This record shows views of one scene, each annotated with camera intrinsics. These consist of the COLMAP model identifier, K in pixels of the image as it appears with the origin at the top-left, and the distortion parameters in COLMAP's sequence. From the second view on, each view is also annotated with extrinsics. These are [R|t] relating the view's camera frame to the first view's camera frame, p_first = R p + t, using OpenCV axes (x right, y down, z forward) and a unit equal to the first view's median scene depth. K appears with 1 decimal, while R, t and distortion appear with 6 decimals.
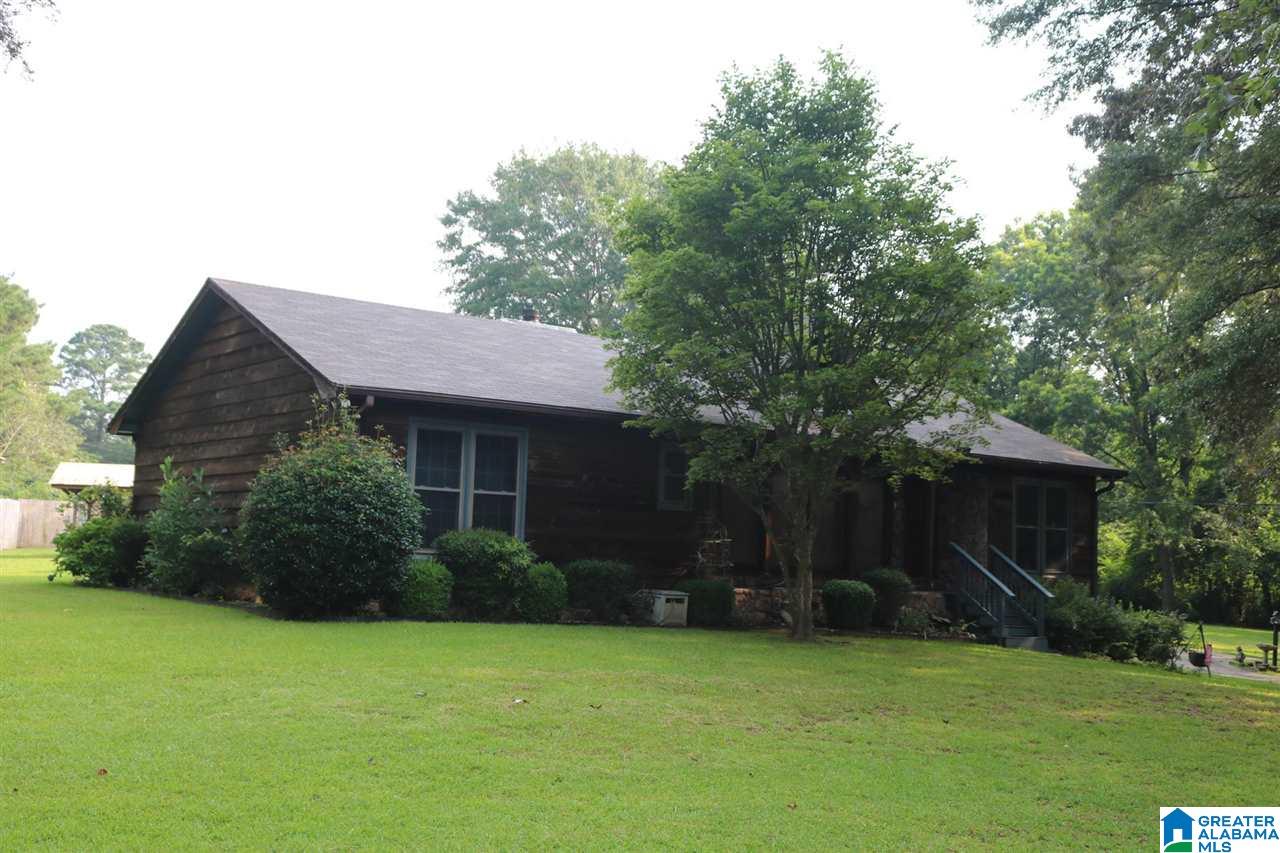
lens RADIAL K [[1403.0, 0, 639.5], [0, 1403.0, 427.1], [0, 0, 1]] dist [0.056053, 0.000000]
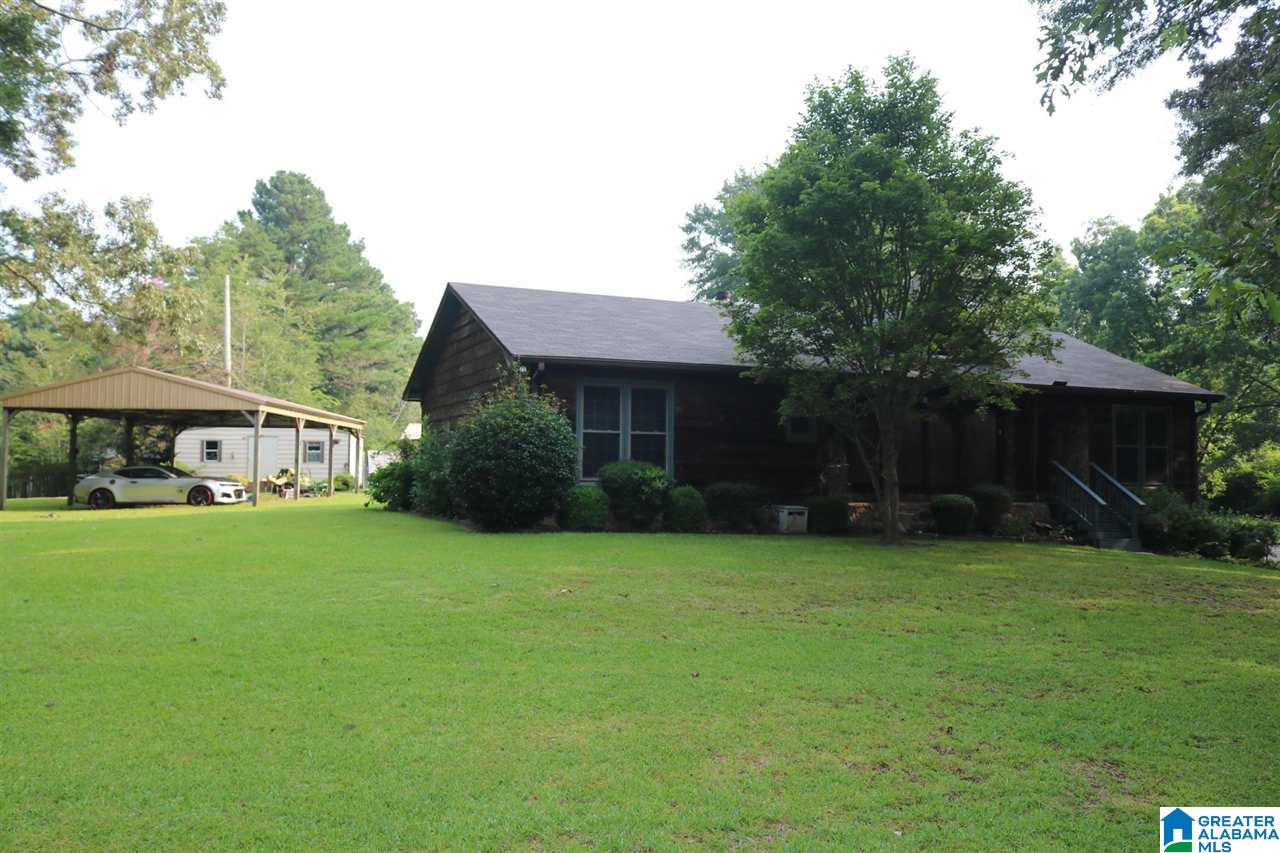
lens RADIAL K [[1069.4, 0, 640.4], [0, 1069.4, 424.3], [0, 0, 1]] dist [0.042460, 0.008706]
pose [[0.973382, -0.037798, -0.226048, 0.107422], [0.045707, 0.998509, 0.029852, 0.008581], [0.224583, -0.039390, 0.973659, 0.035684]]
